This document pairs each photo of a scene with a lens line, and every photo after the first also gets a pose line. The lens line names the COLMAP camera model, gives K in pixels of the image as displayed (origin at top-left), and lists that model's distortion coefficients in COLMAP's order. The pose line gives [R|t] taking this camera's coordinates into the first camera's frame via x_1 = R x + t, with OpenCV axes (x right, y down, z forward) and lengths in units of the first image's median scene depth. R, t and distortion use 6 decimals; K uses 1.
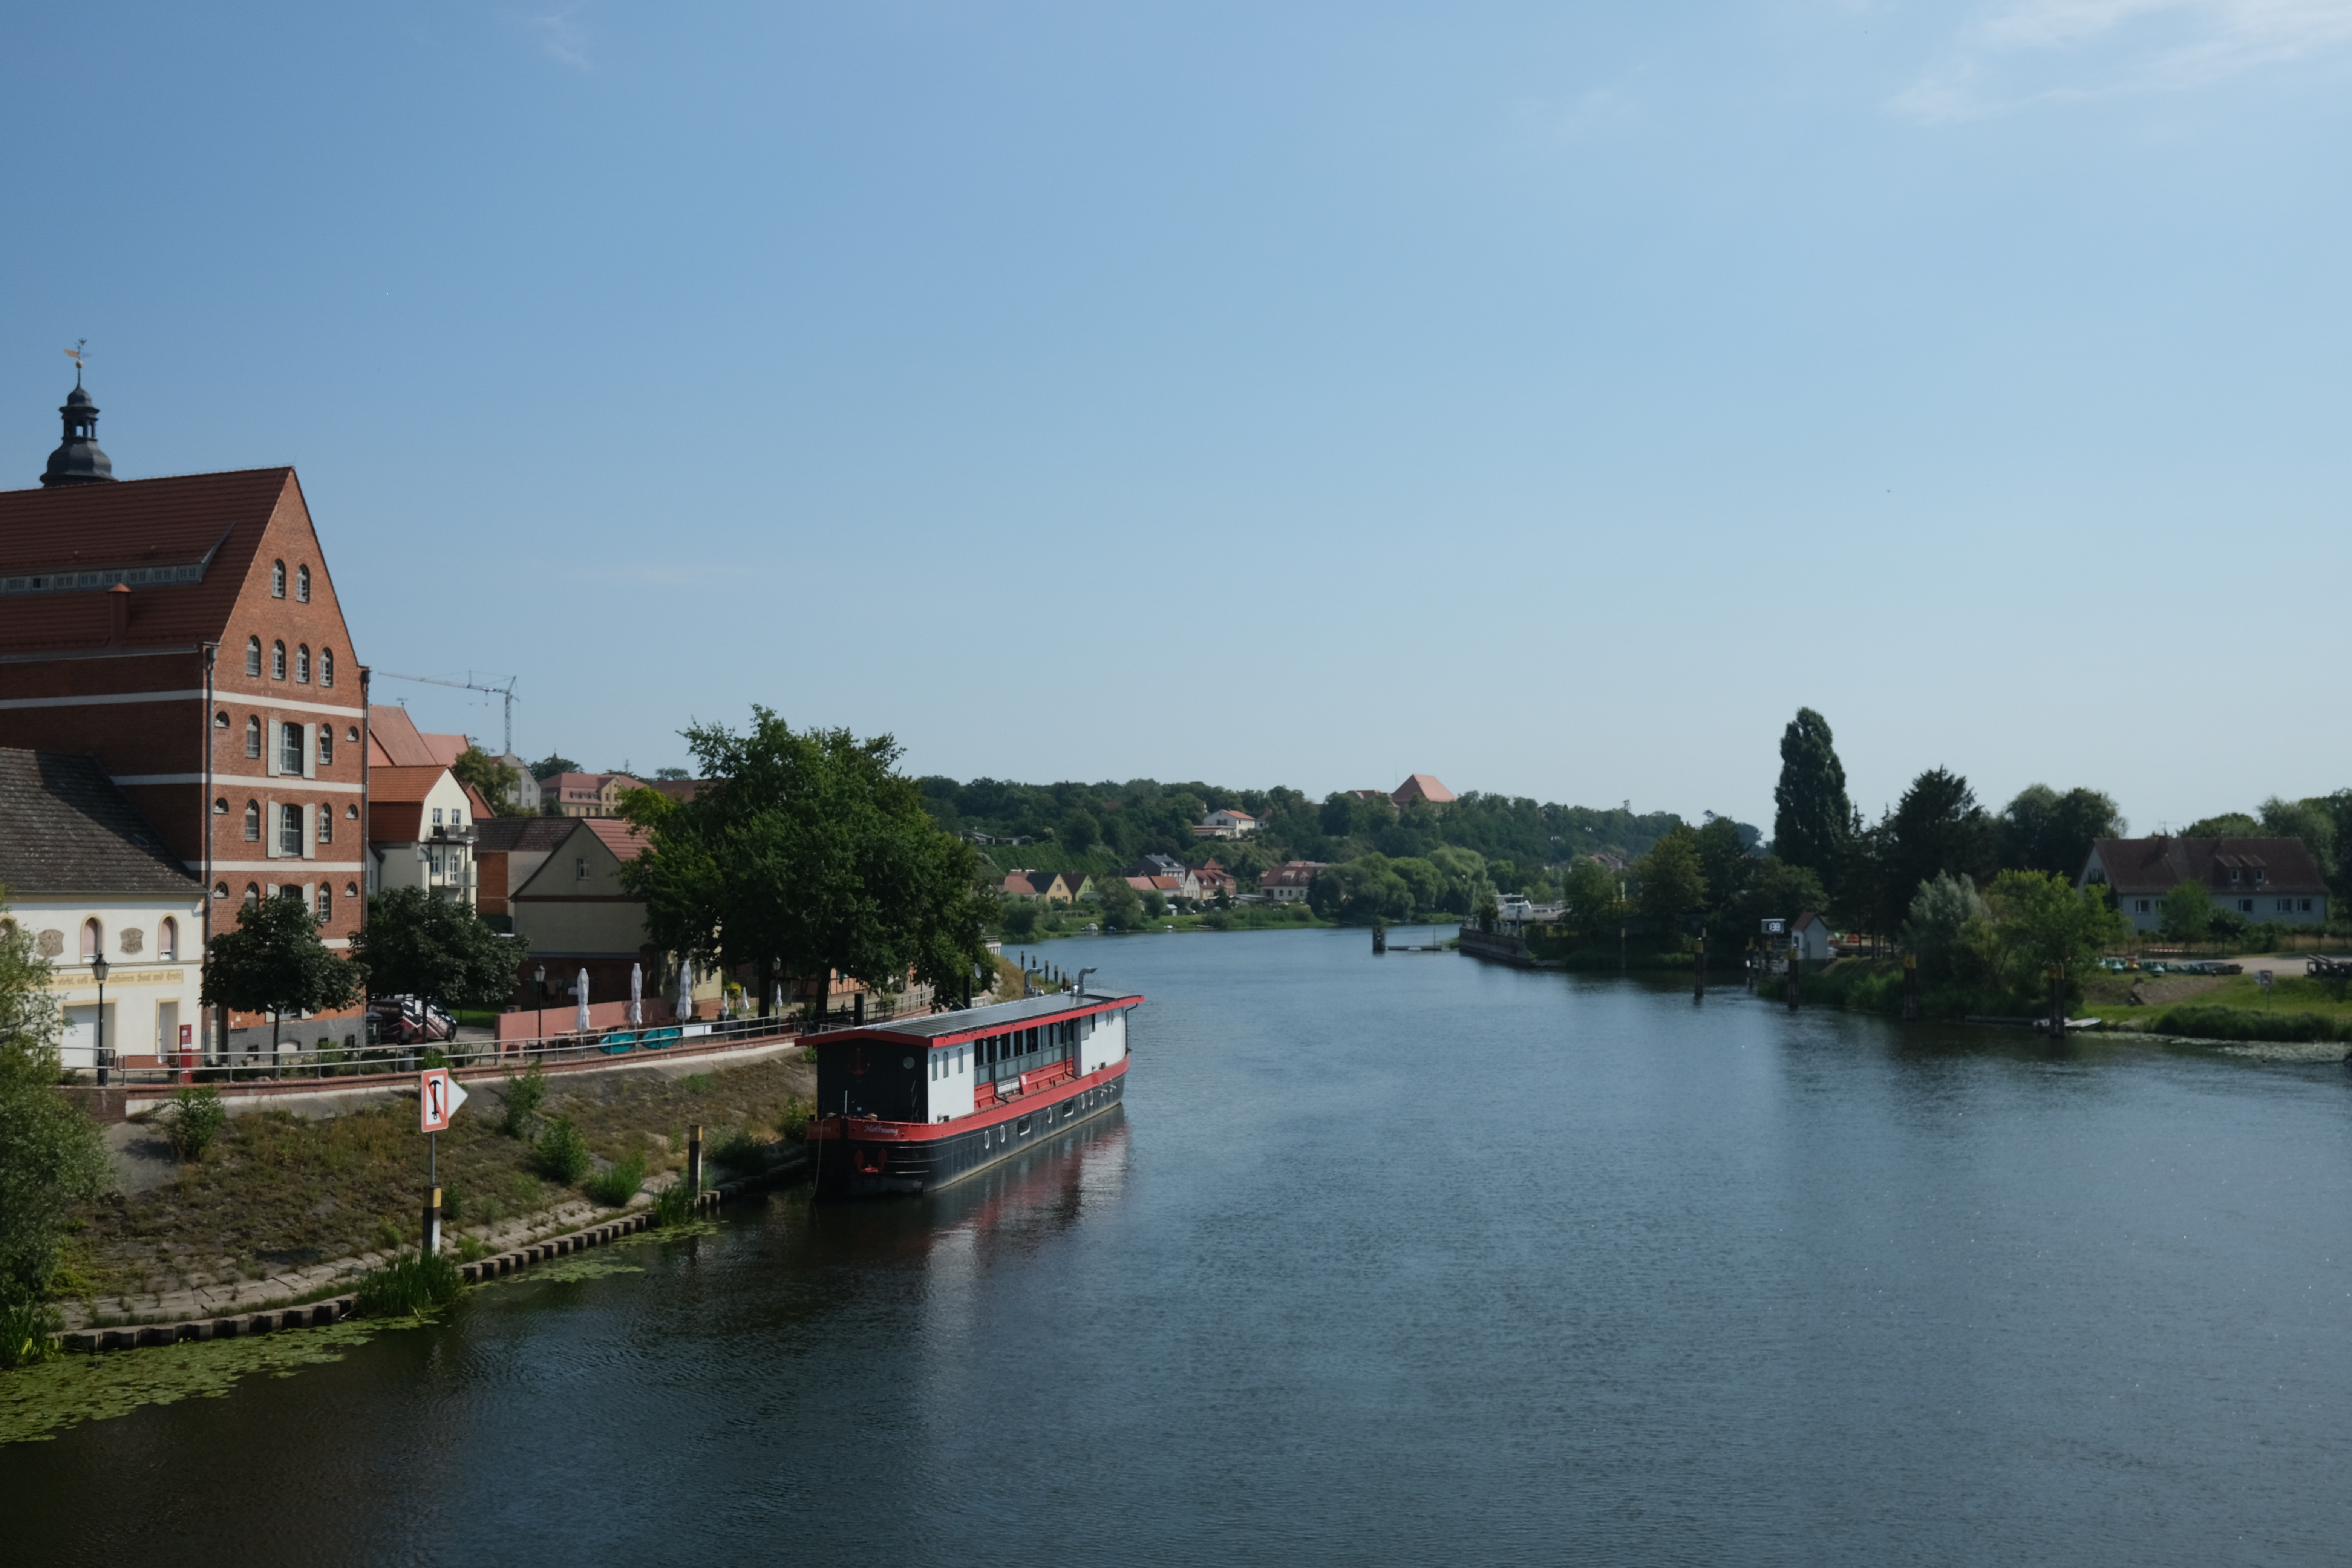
lens RADIAL K [[2428.8, 0, 1176.0], [0, 2428.8, 784.0], [0, 0, 1]] dist [0.008274, 0.055905]
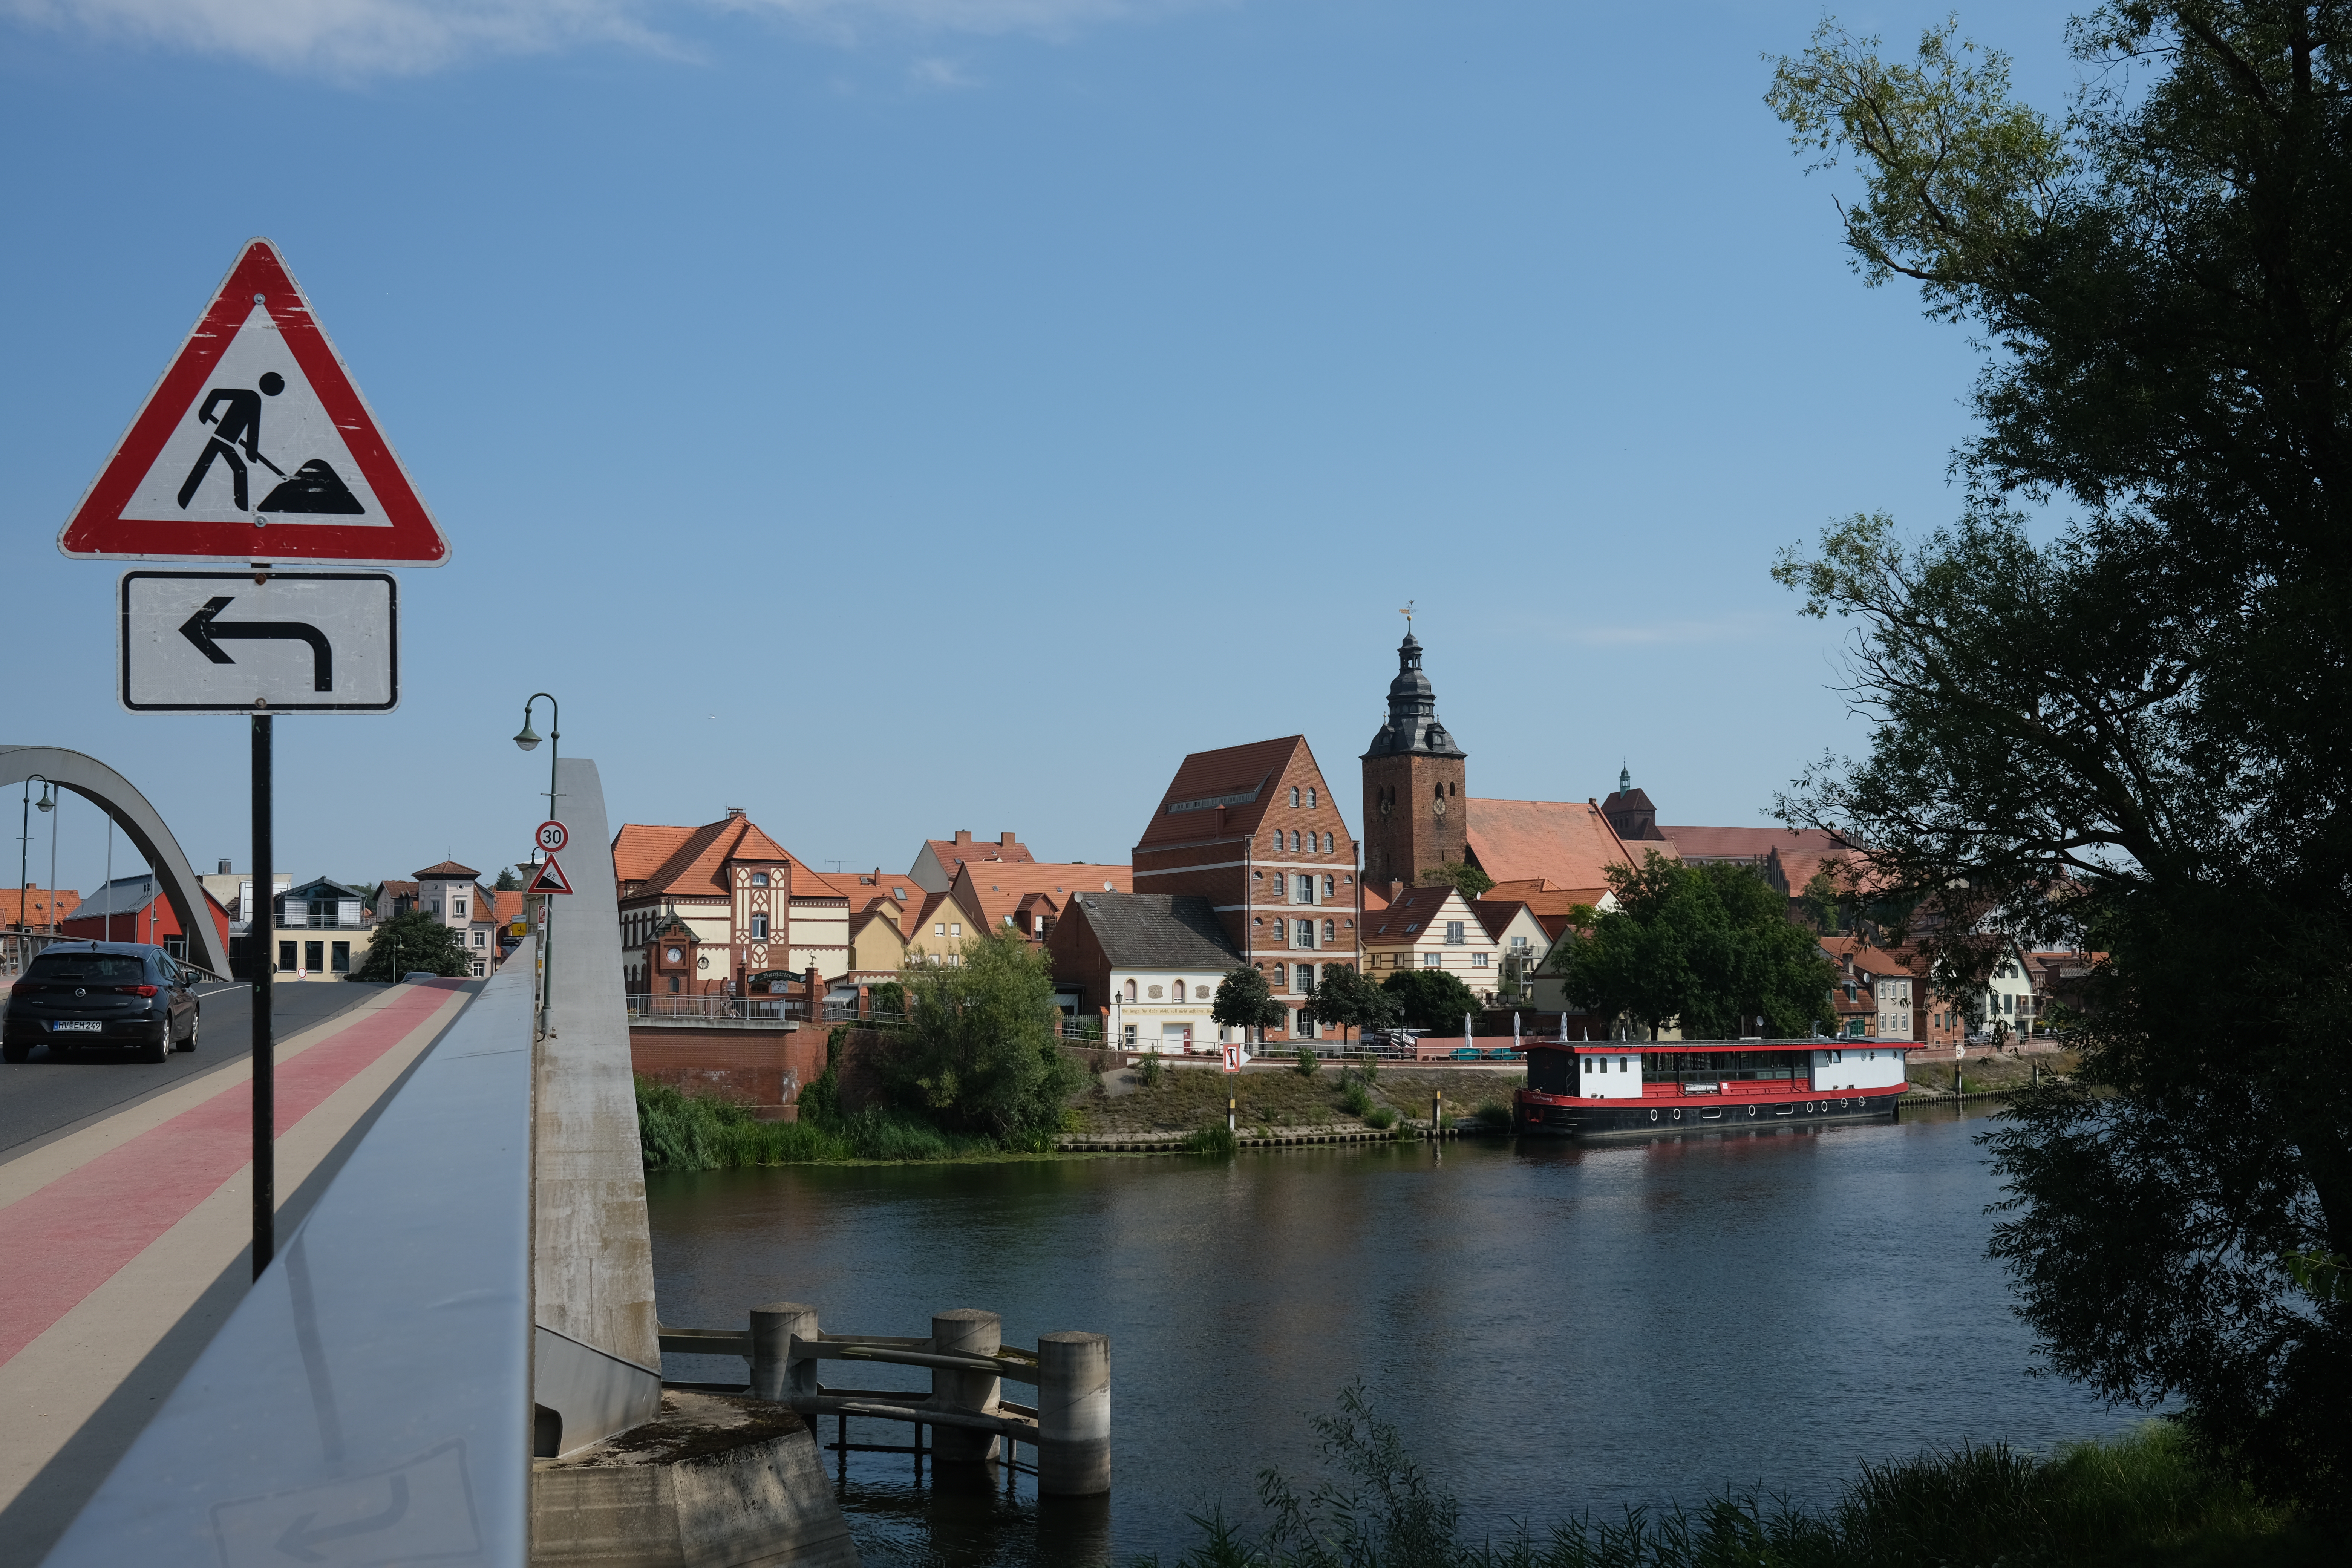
lens RADIAL K [[2428.8, 0, 1176.0], [0, 2428.8, 784.0], [0, 0, 1]] dist [0.008274, 0.055905]
pose [[0.797661, -0.054802, -0.600611, 0.668676], [0.027800, 0.998146, -0.054154, 0.002692], [0.602465, 0.026500, 0.797705, -0.518161]]
